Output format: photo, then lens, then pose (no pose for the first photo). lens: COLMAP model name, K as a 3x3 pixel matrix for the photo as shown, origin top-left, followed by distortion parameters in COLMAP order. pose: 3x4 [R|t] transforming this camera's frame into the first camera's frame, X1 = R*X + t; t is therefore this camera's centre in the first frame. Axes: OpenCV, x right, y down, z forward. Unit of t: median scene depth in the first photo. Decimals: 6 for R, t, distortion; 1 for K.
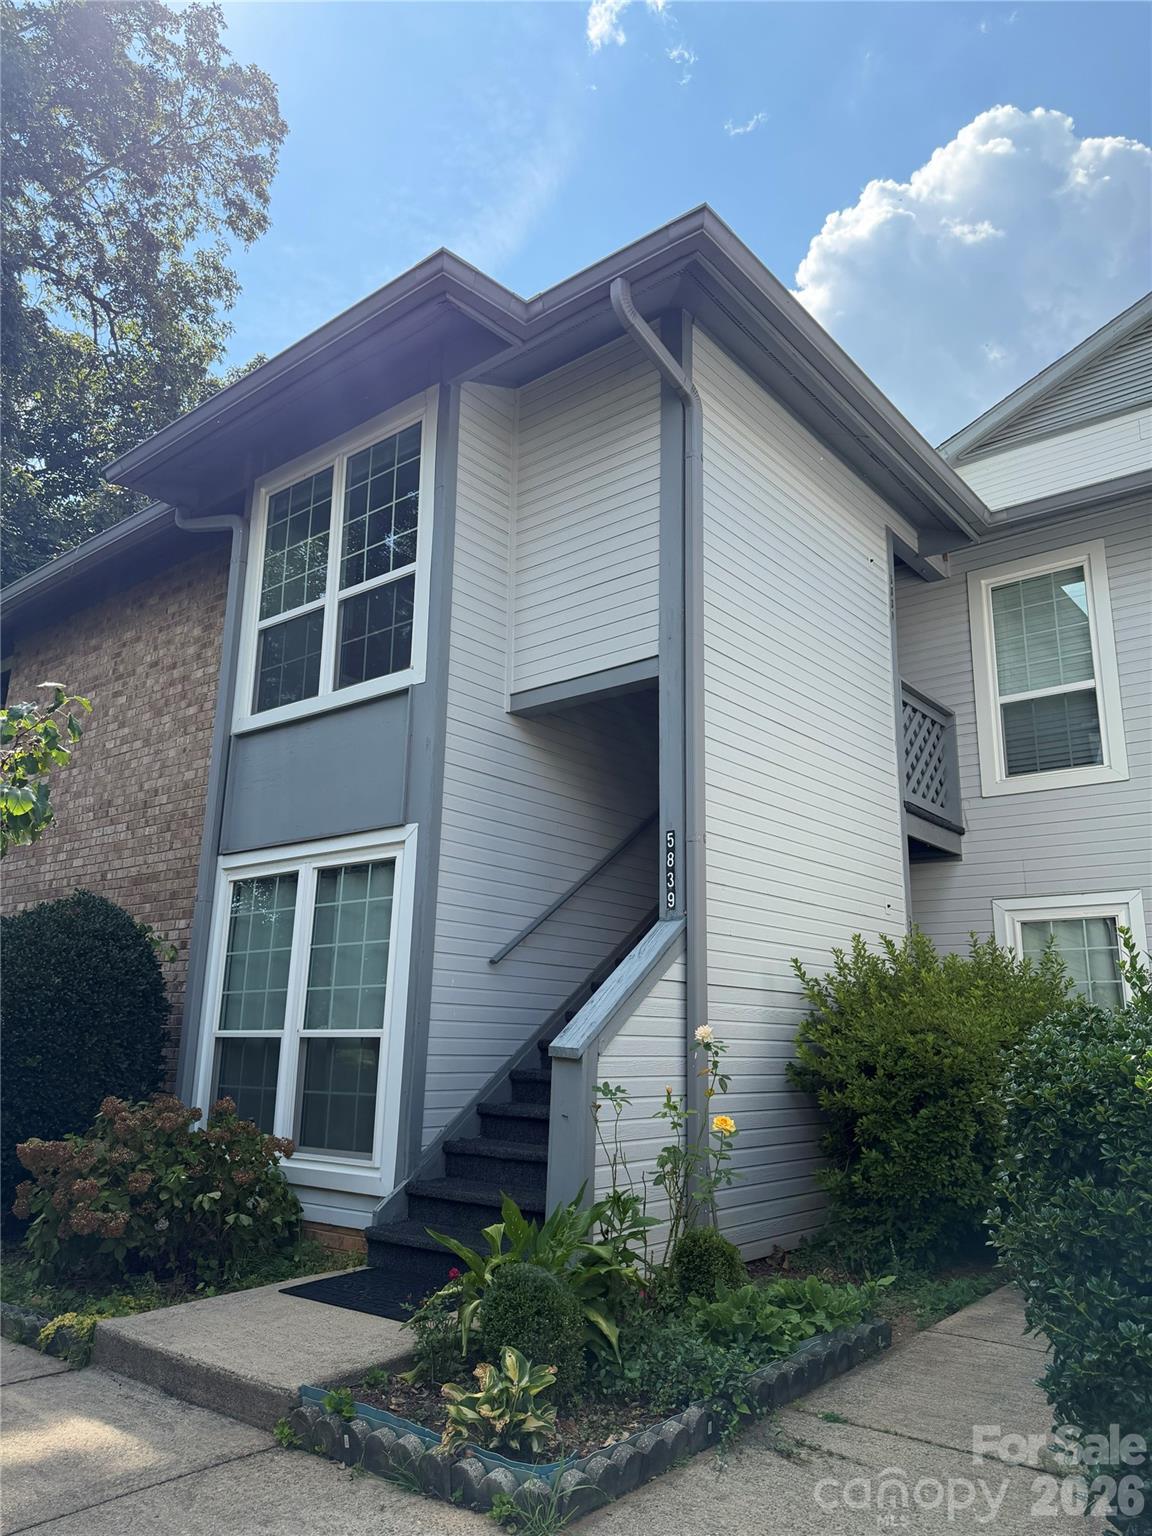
lens RADIAL K [[1077.6, 0, 578.9], [0, 1077.6, 759.5], [0, 0, 1]] dist [0.101021, -0.086768]
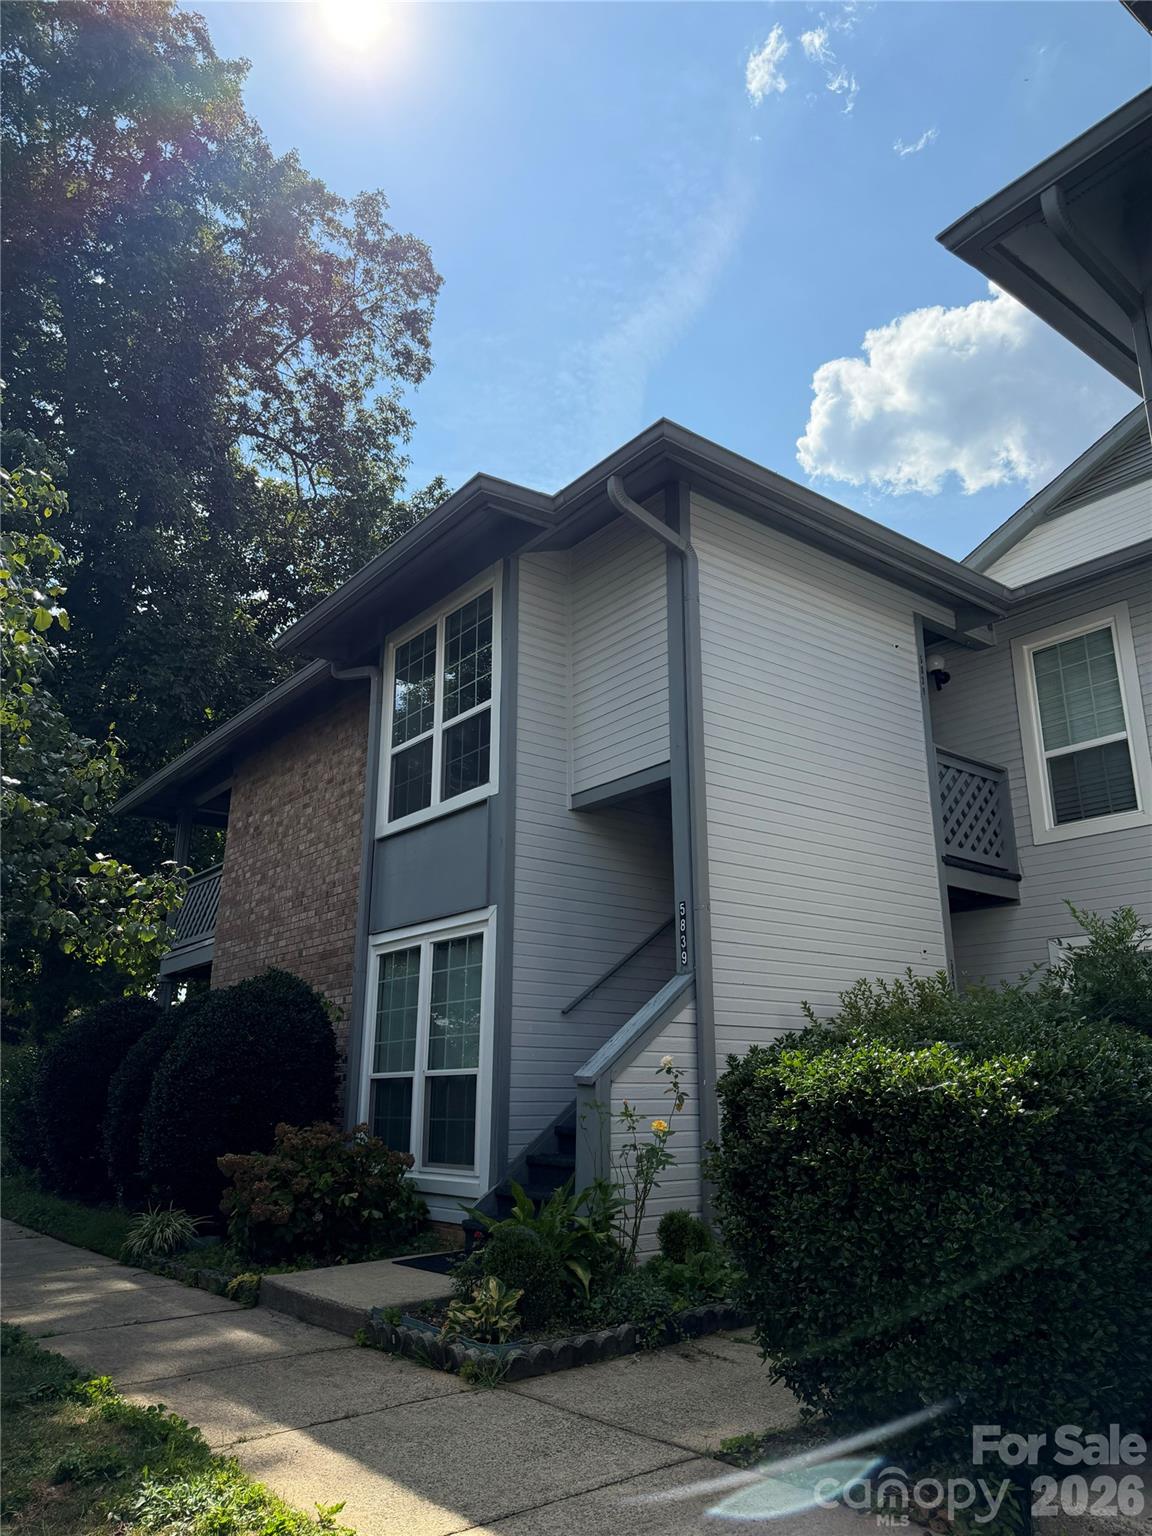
lens RADIAL K [[1068.9, 0, 576.0], [0, 1068.9, 768.0], [0, 0, 1]] dist [0.190837, -0.234302]
pose [[0.976078, -0.081714, -0.201480, 0.197858], [0.074264, 0.996255, -0.044273, -0.037086], [0.204343, 0.028251, 0.978492, -0.221763]]
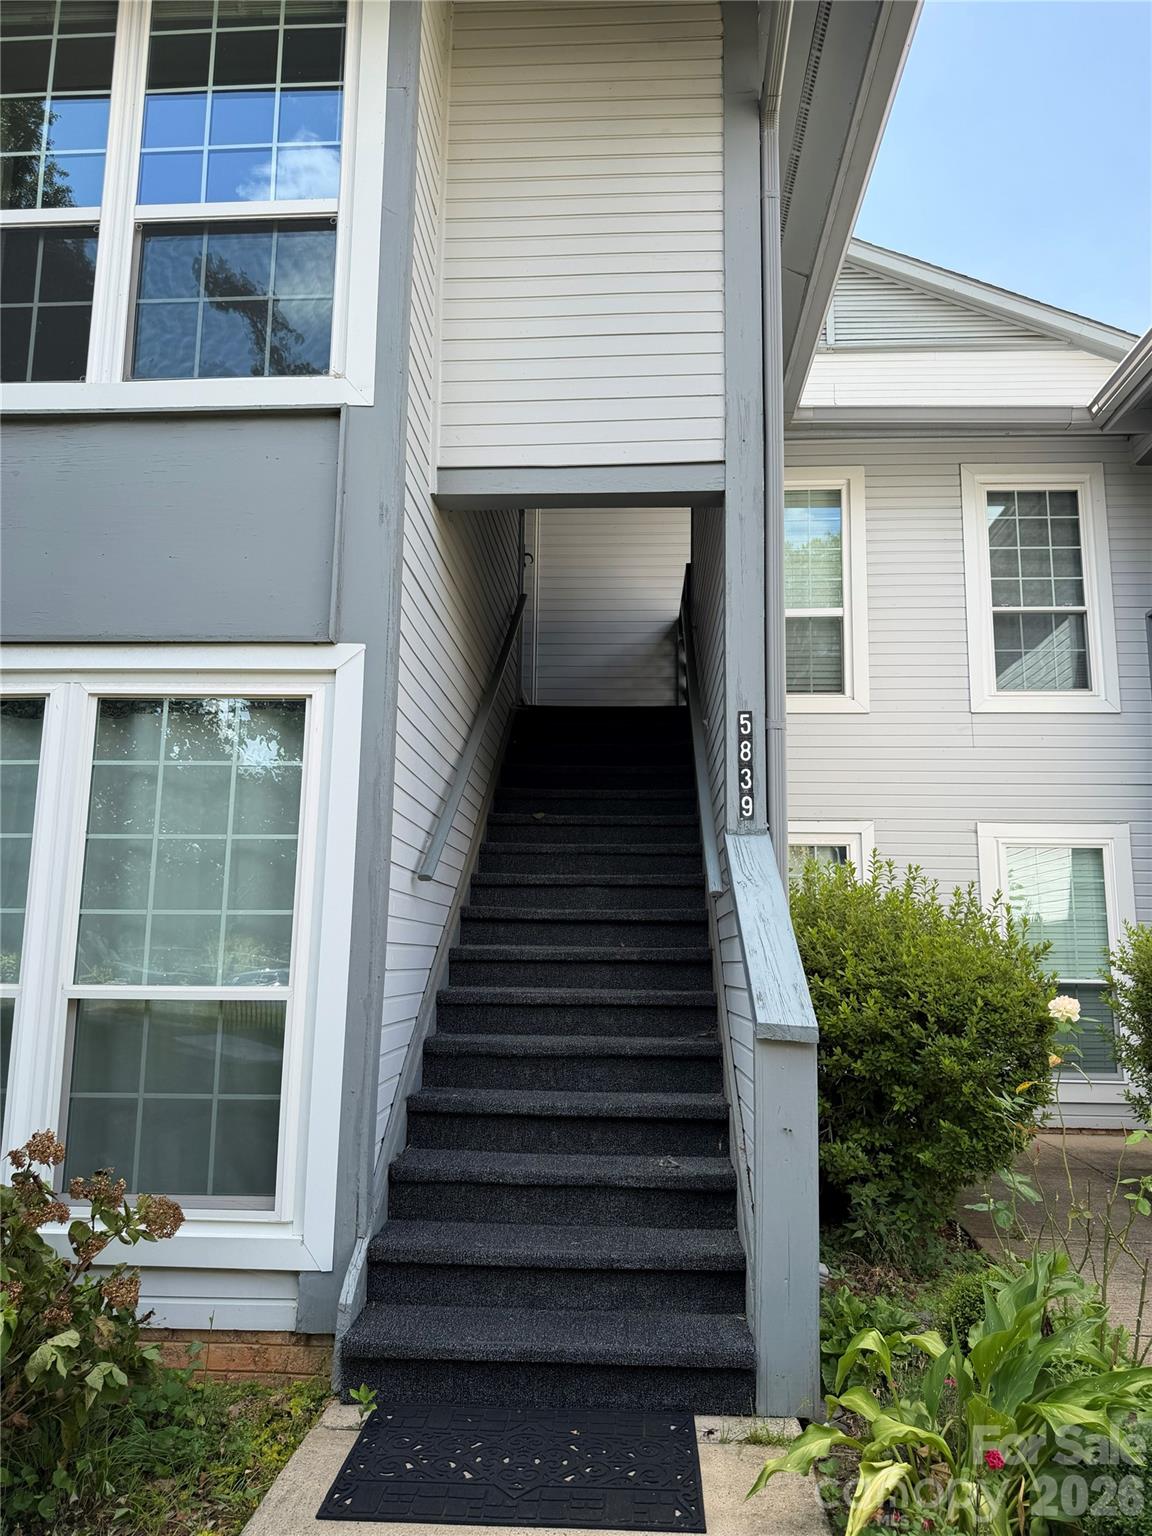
lens RADIAL K [[1103.6, 0, 574.1], [0, 1103.6, 770.9], [0, 0, 1]] dist [0.033434, -0.076136]
pose [[0.803960, 0.092201, 0.587492, -0.371935], [-0.149267, 0.987568, 0.049276, 0.074424], [-0.575645, -0.127309, 0.807729, 0.406563]]
